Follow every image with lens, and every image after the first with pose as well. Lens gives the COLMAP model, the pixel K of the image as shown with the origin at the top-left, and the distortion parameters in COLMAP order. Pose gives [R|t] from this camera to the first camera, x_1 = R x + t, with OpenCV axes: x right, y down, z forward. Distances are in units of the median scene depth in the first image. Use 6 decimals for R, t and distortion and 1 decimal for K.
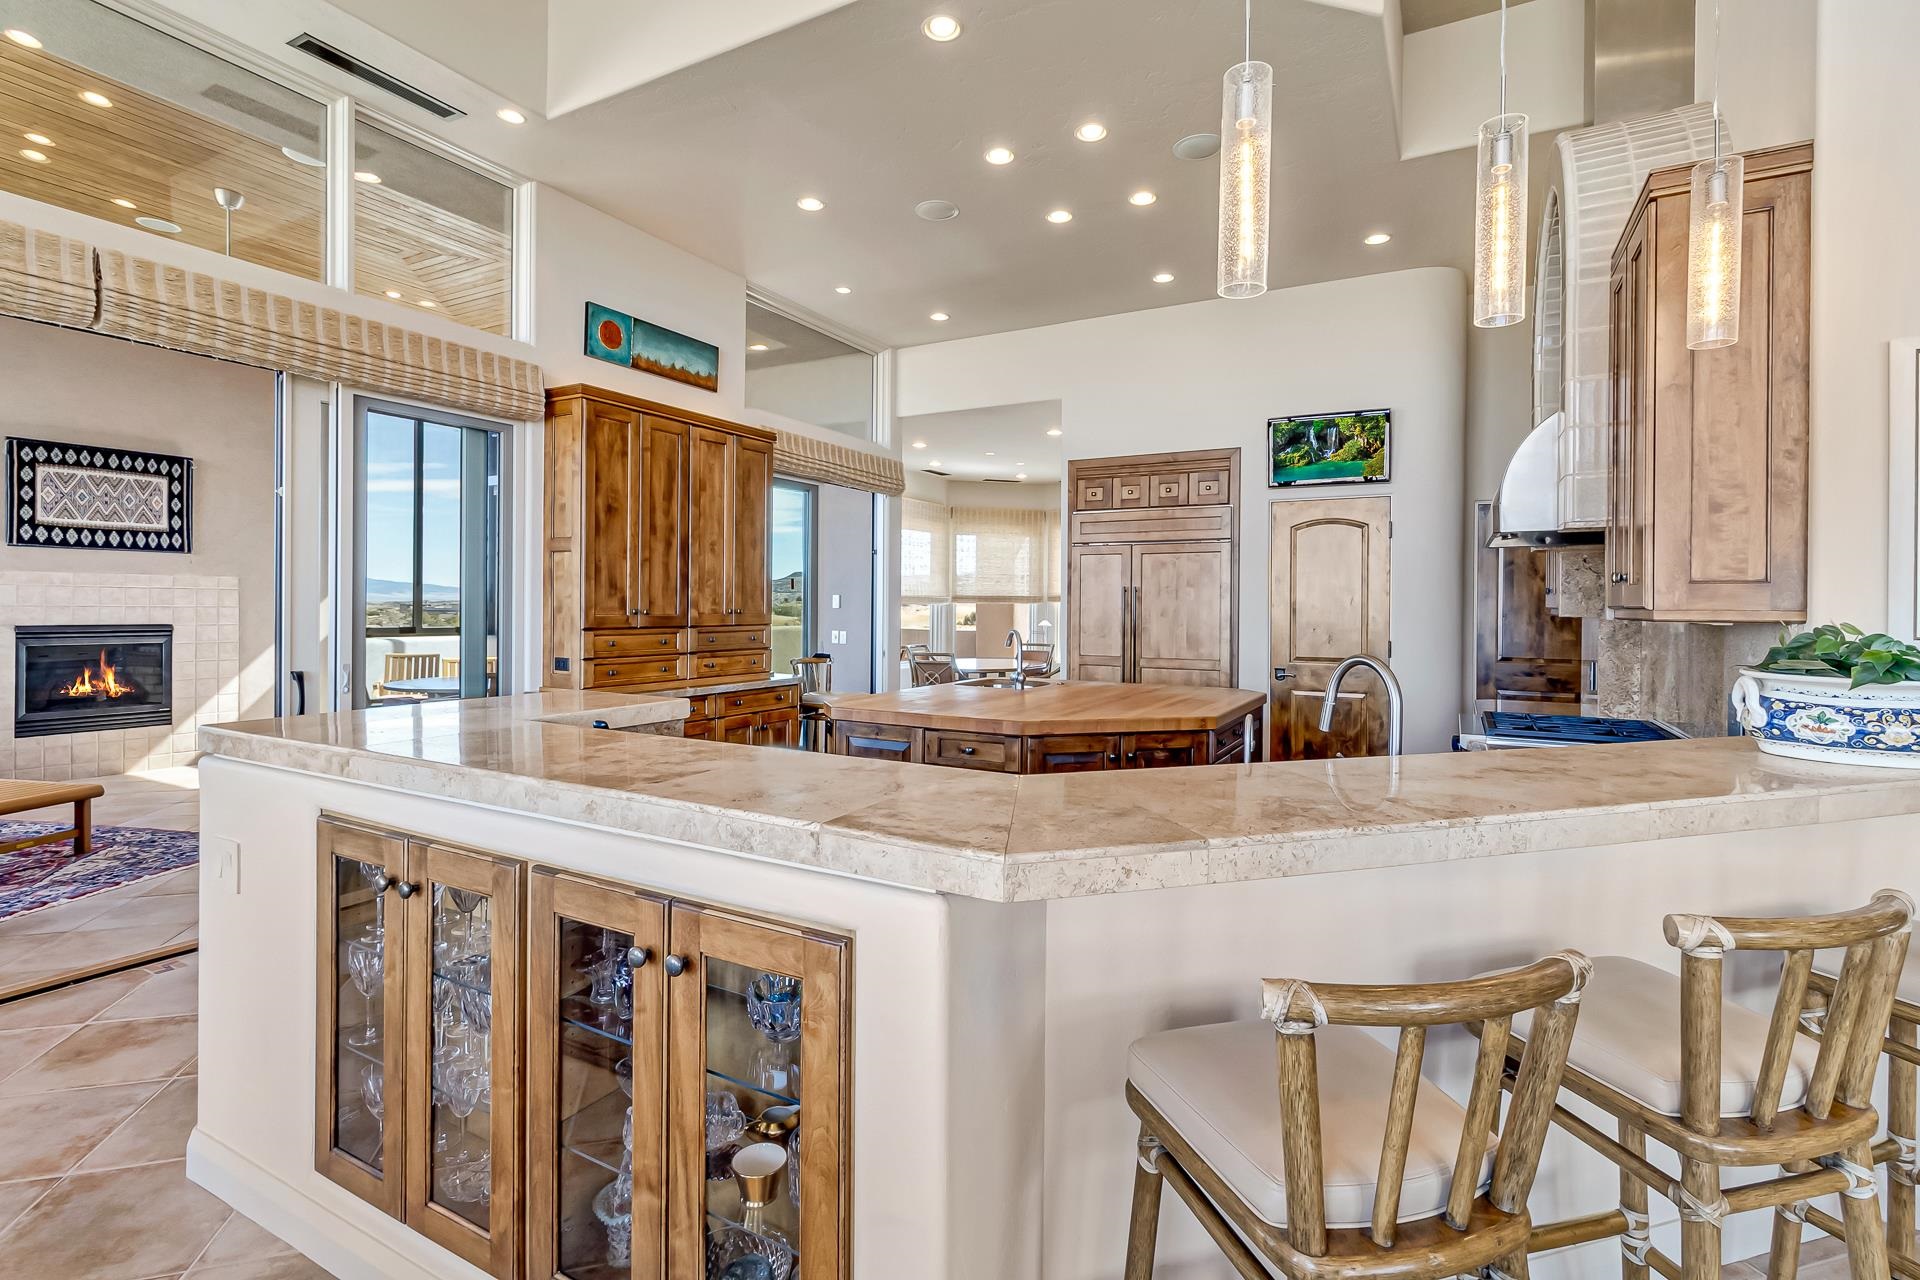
lens RADIAL K [[899.5, 0, 953.1], [0, 899.5, 605.0], [0, 0, 1]] dist [0.003964, 0.000256]
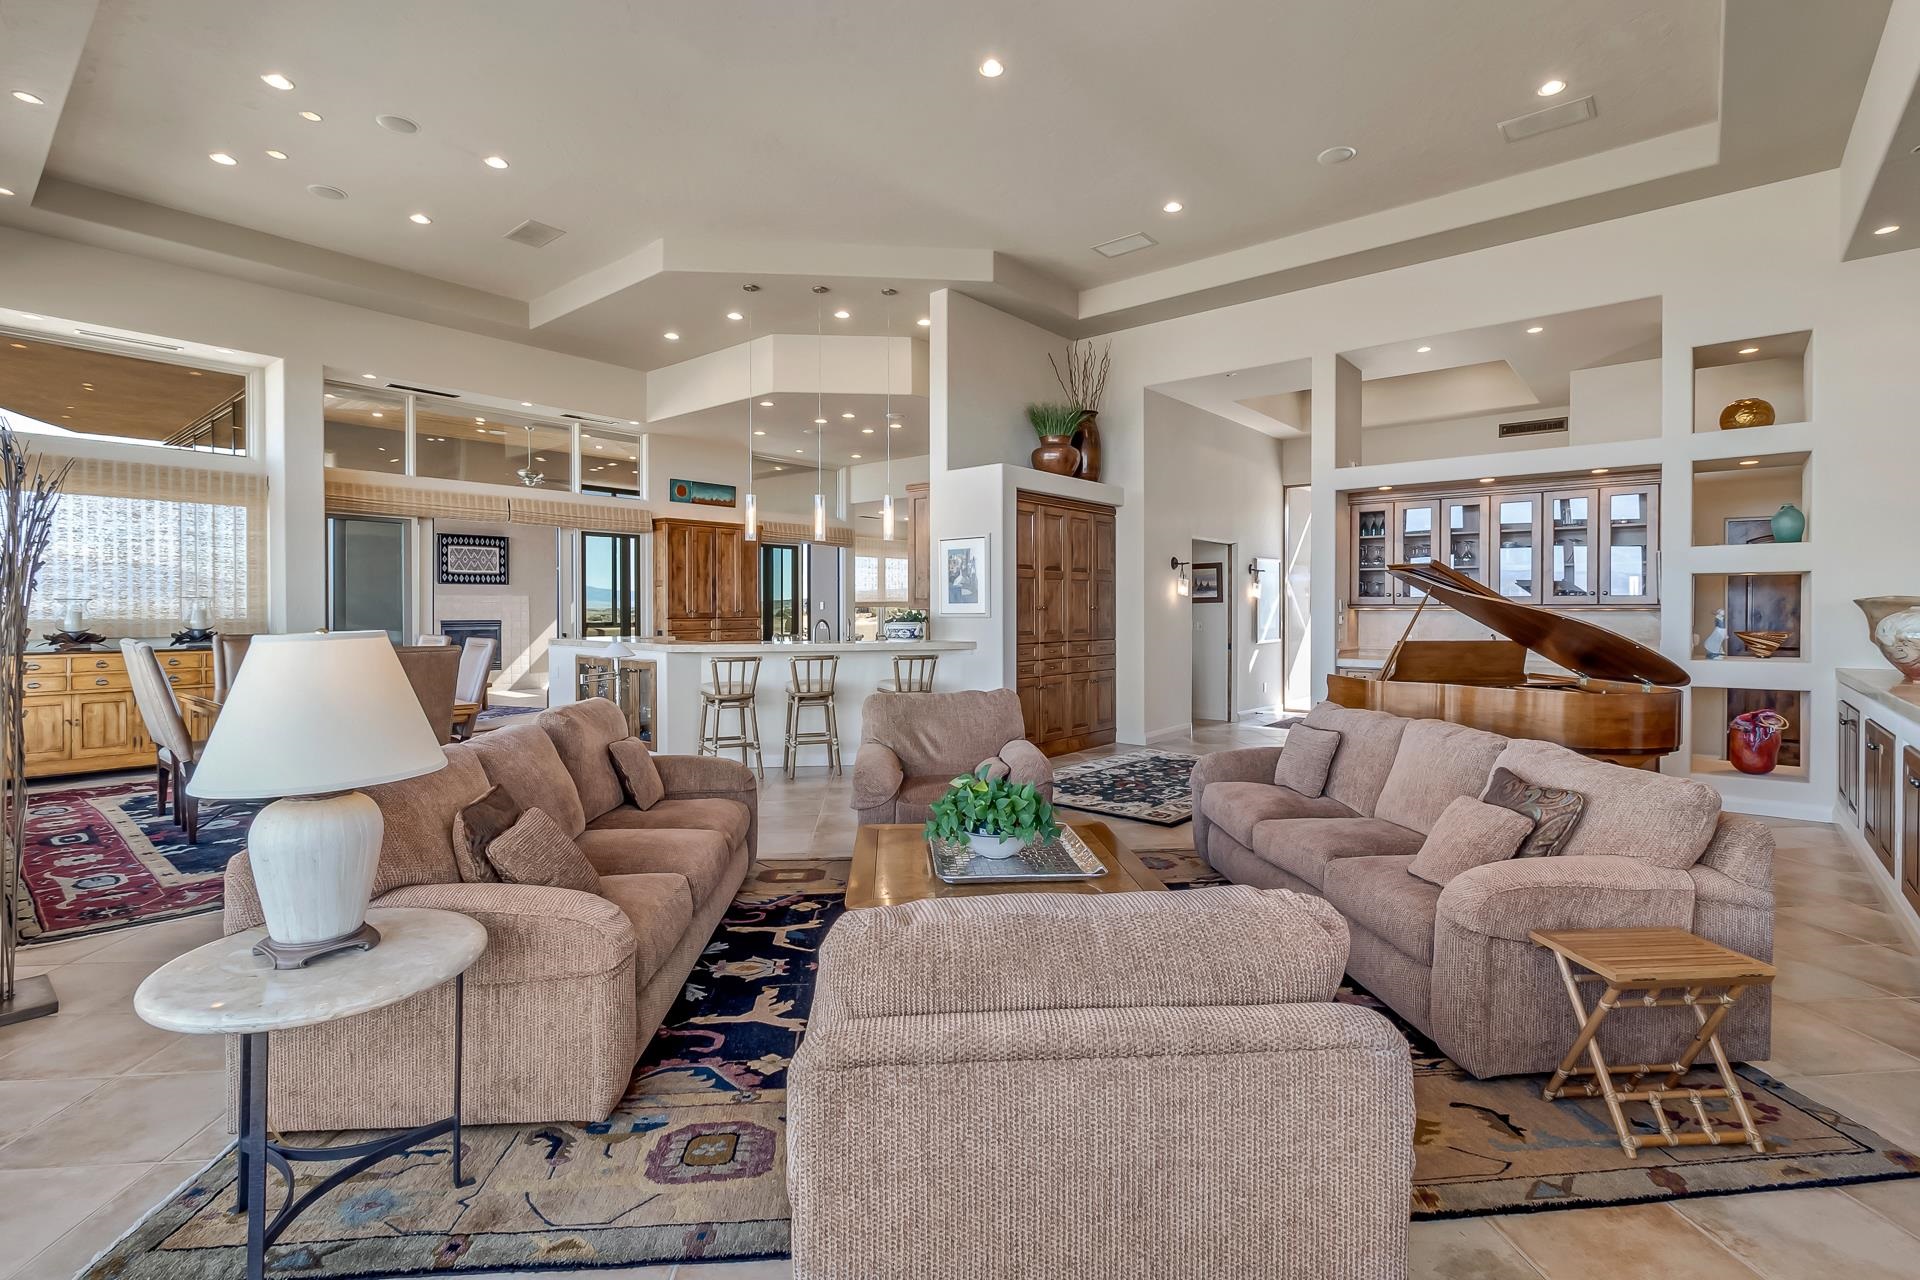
lens RADIAL K [[899.5, 0, 953.1], [0, 899.5, 605.0], [0, 0, 1]] dist [0.003964, 0.000256]
pose [[0.980936, -0.010259, -0.194061, 0.696613], [0.009790, 0.999946, -0.003377, 0.005653], [0.194085, 0.001413, 0.980984, -1.050768]]
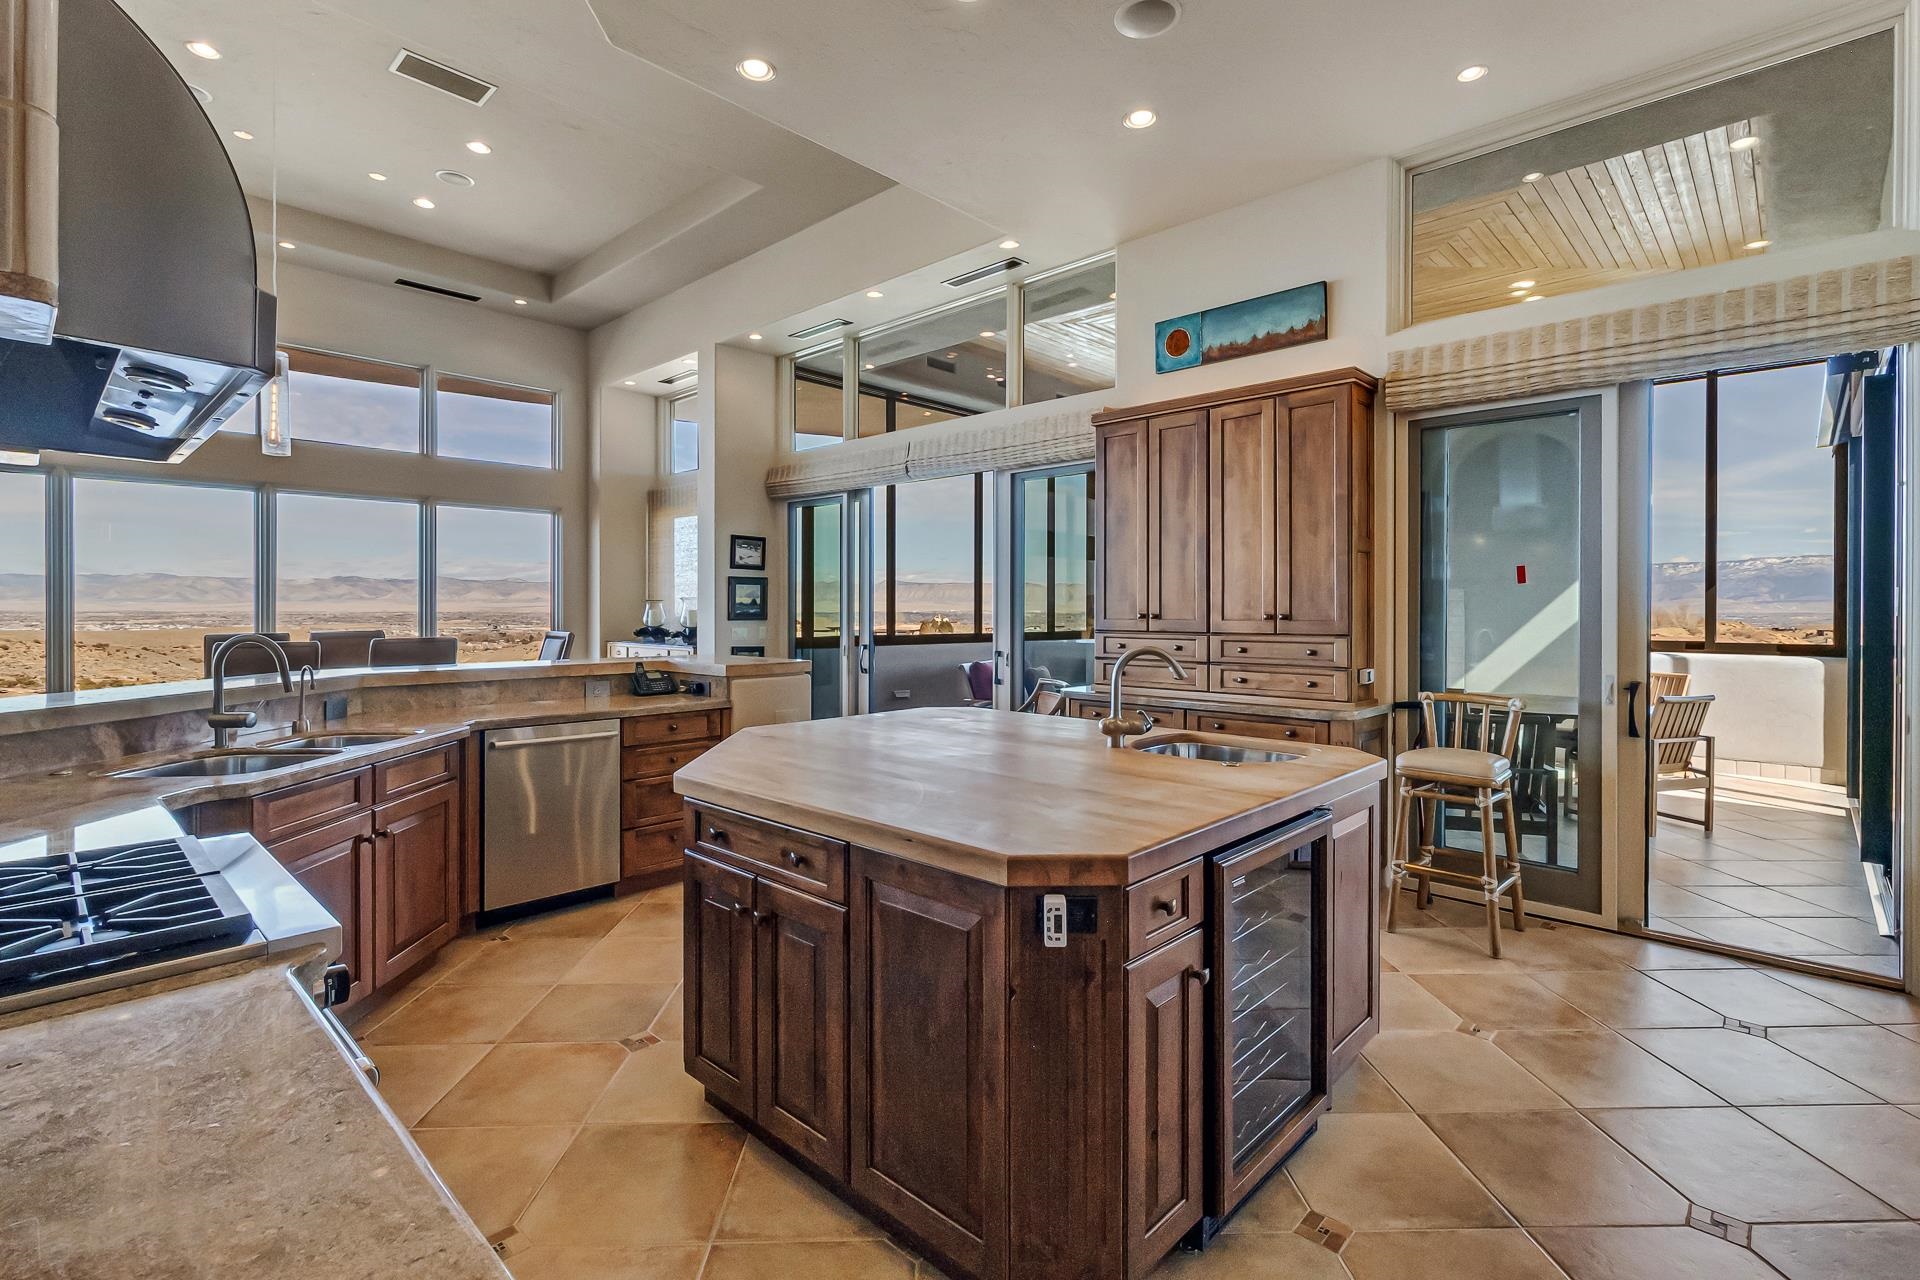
lens RADIAL K [[899.5, 0, 953.1], [0, 899.5, 605.0], [0, 0, 1]] dist [0.003964, 0.000256]
pose [[-0.252991, -0.010919, -0.967407, 0.615753], [-0.006356, 0.999933, -0.009624, 0.005912], [0.967448, 0.003714, -0.253043, 0.946306]]
